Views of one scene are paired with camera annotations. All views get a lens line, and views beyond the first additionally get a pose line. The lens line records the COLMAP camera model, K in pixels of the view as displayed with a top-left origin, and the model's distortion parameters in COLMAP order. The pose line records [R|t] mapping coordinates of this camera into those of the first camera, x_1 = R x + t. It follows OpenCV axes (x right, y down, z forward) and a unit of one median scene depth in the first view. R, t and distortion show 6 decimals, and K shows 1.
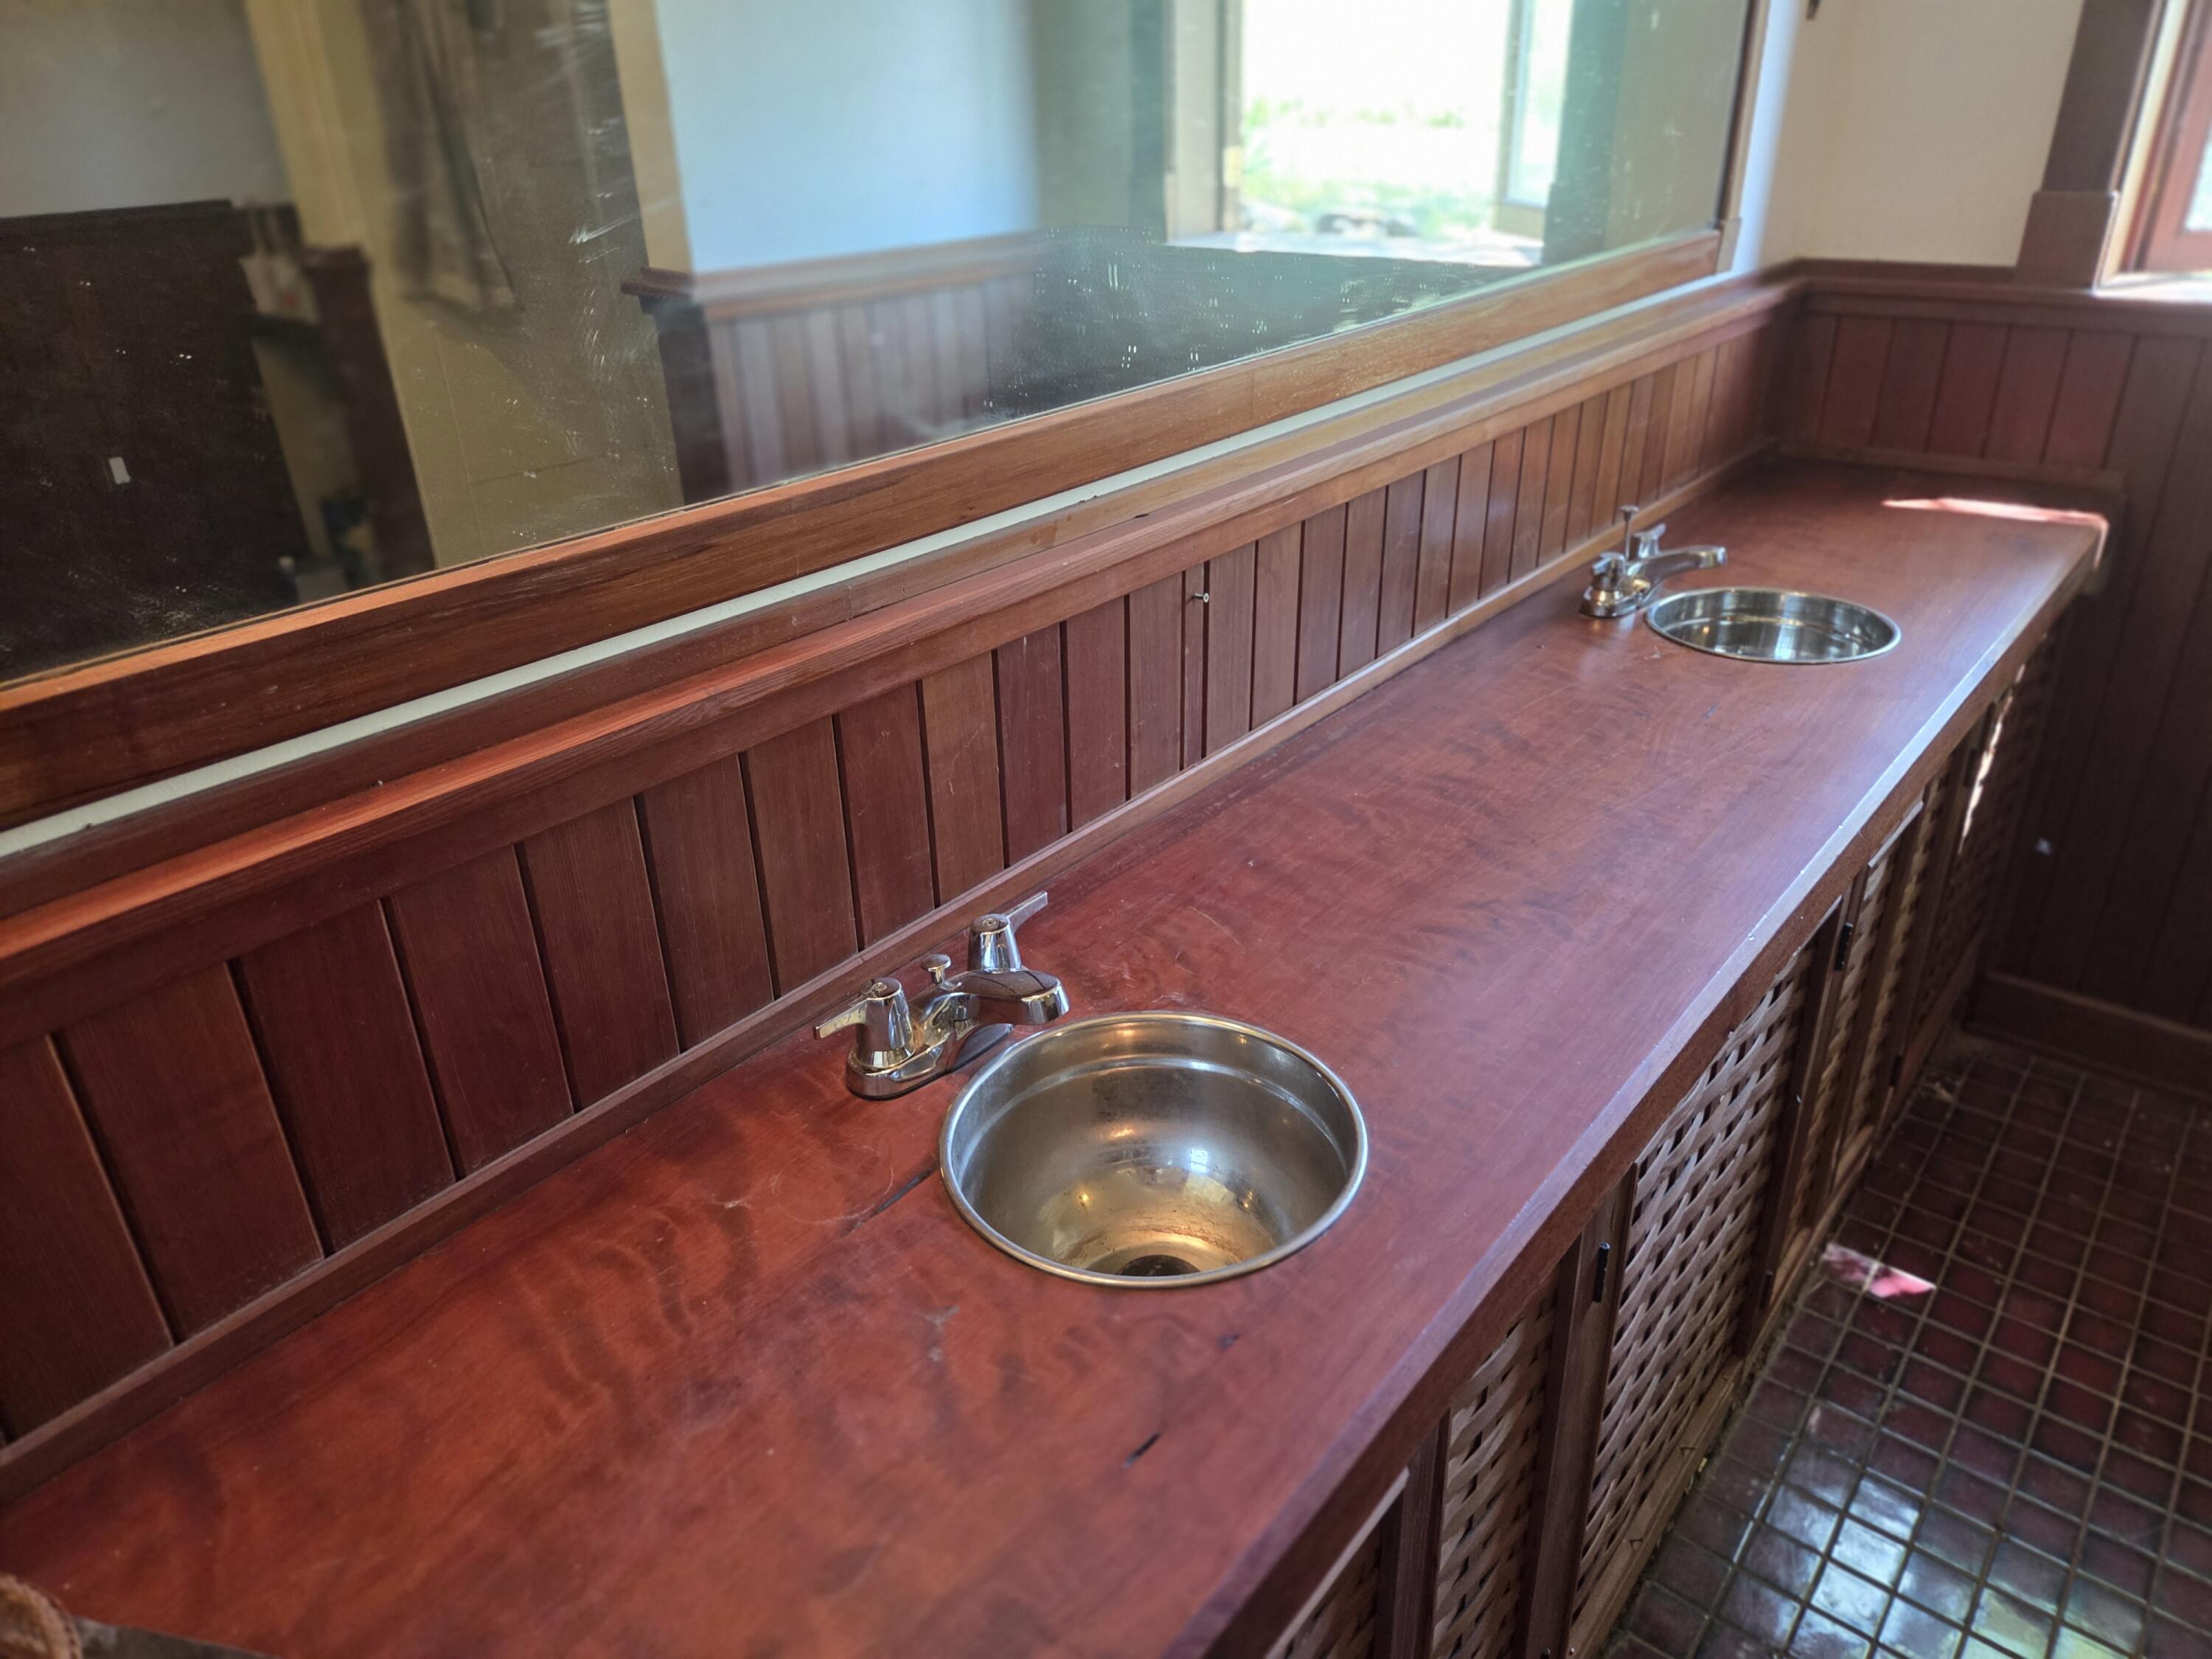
lens RADIAL K [[1491.3, 0, 1099.2], [0, 1491.3, 825.5], [0, 0, 1]] dist [0.052301, -0.049482]
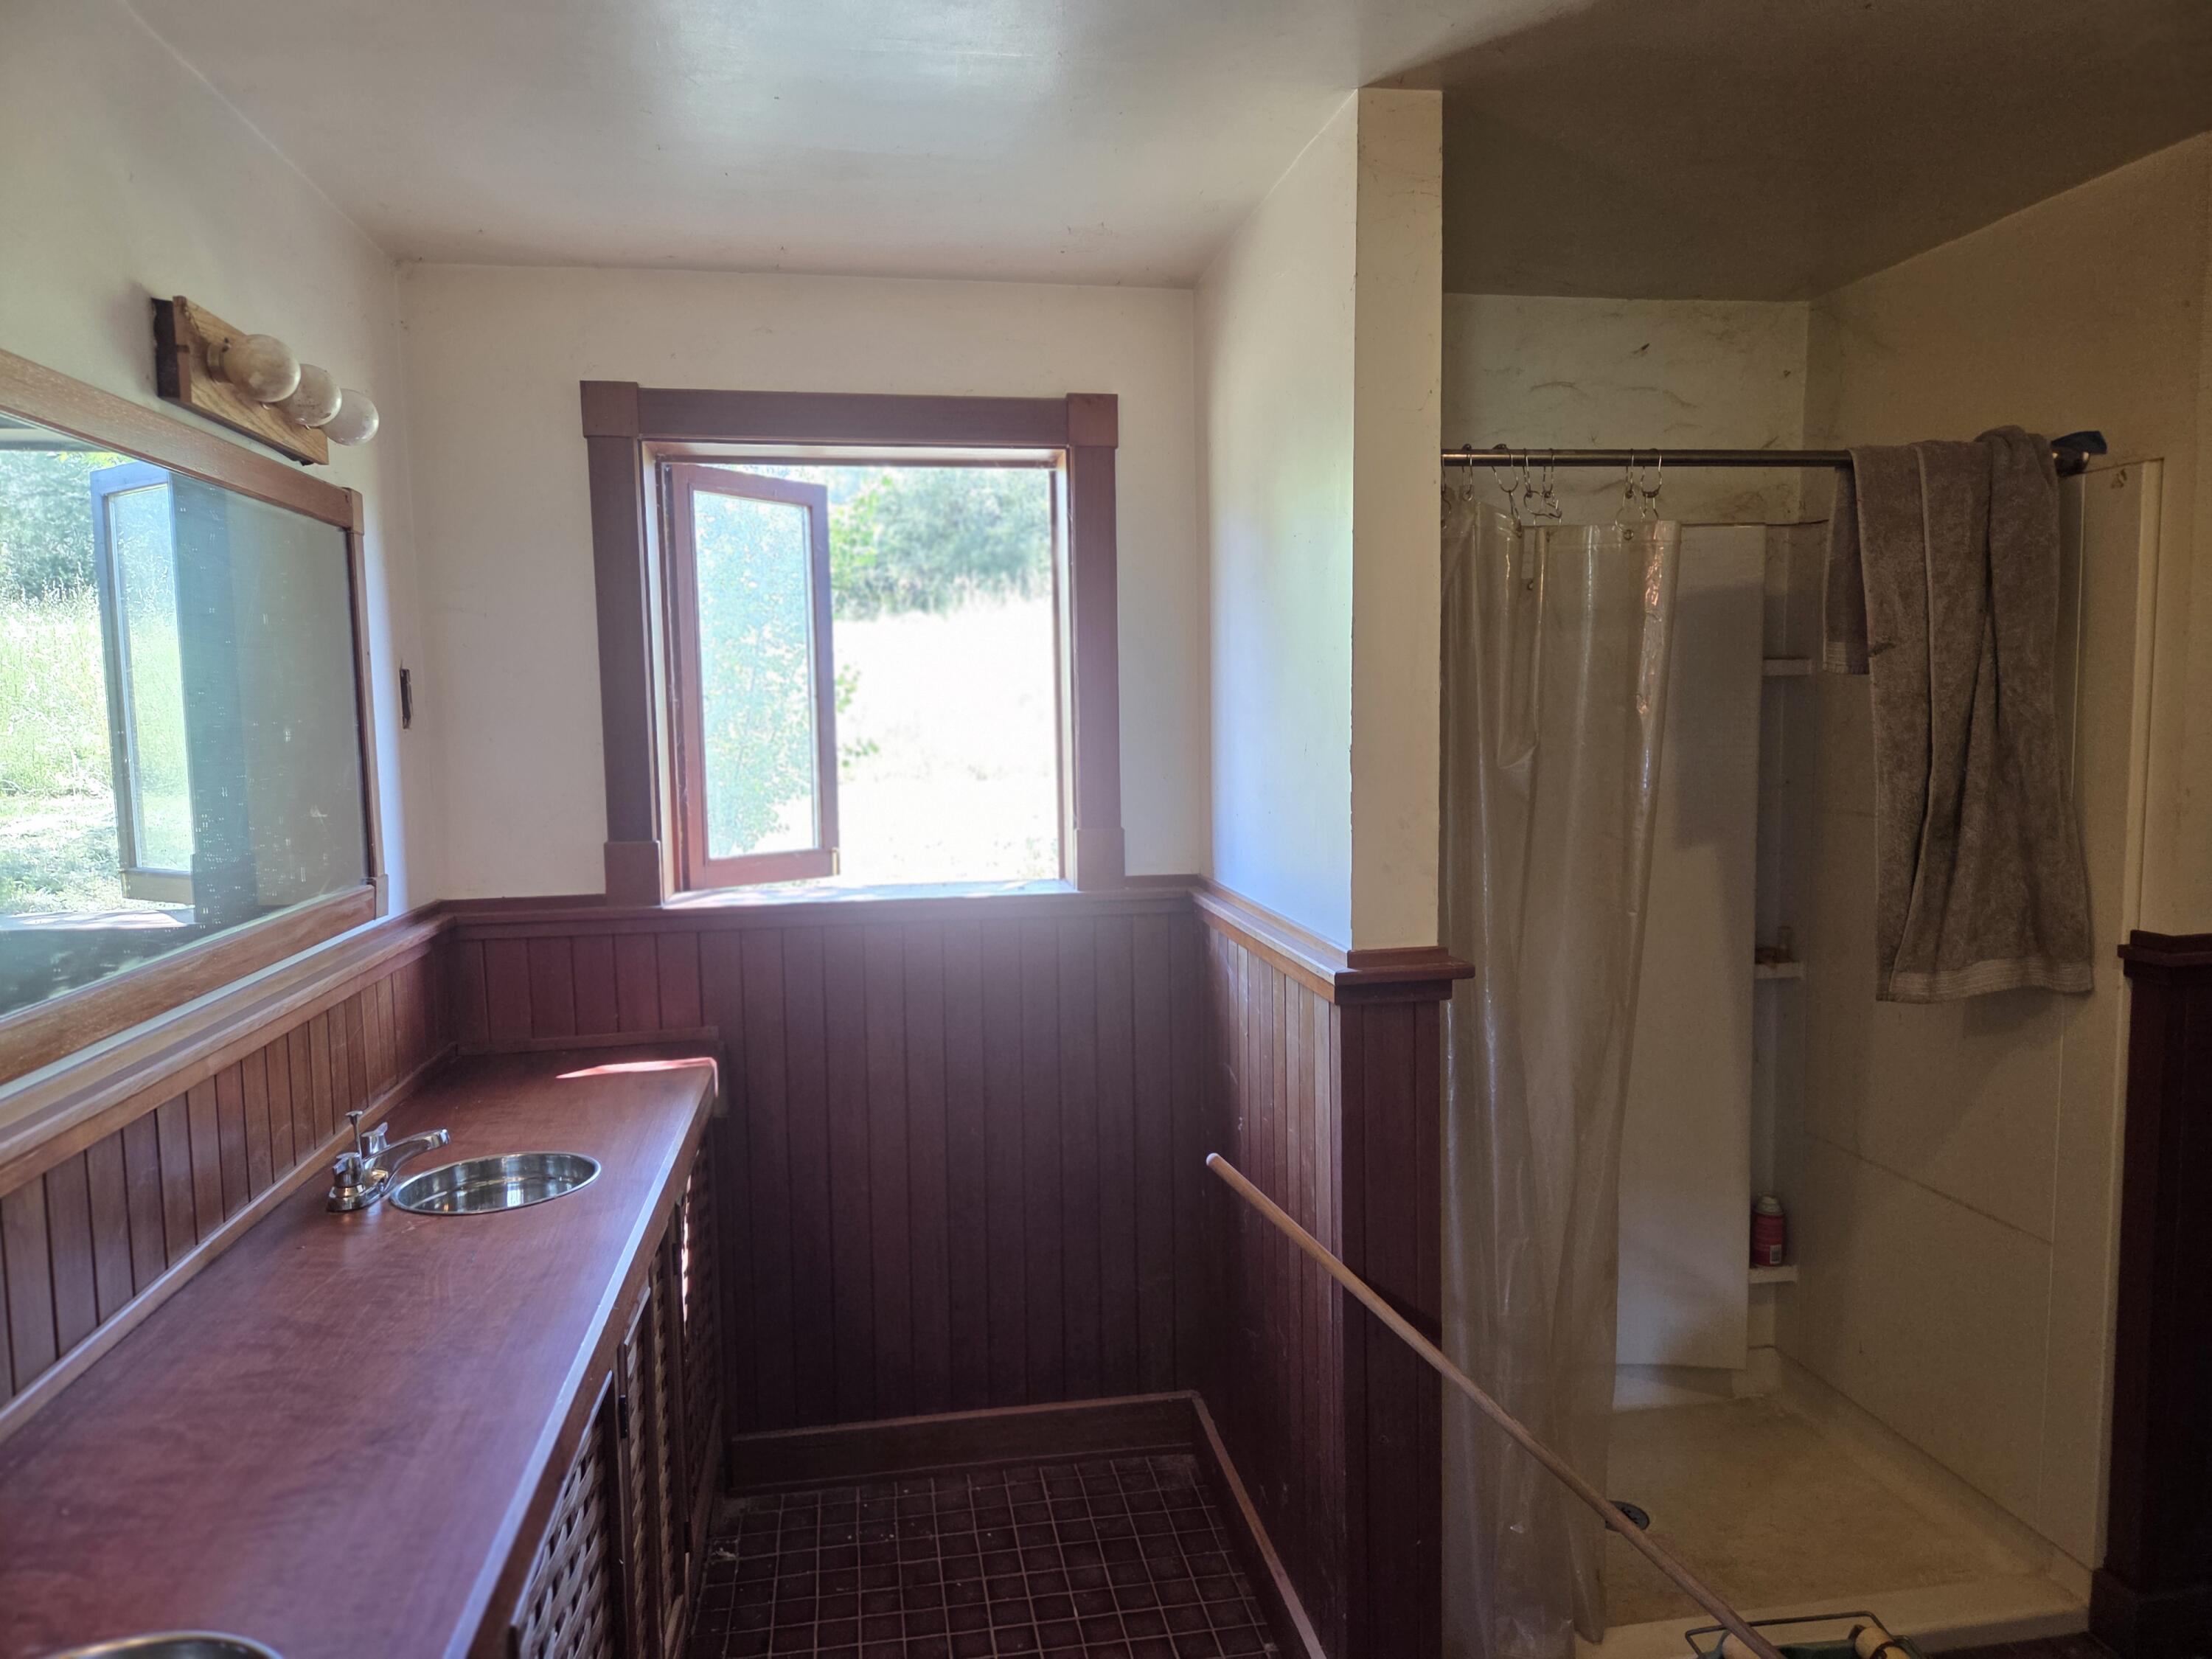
lens RADIAL K [[1491.3, 0, 1124.6], [0, 1491.3, 828.9], [0, 0, 1]] dist [0.052301, -0.049482]
pose [[0.651991, -0.043913, 0.756954, -0.131564], [0.336693, 0.911264, -0.237140, 0.064759], [-0.679372, 0.409474, 0.608921, -0.196858]]
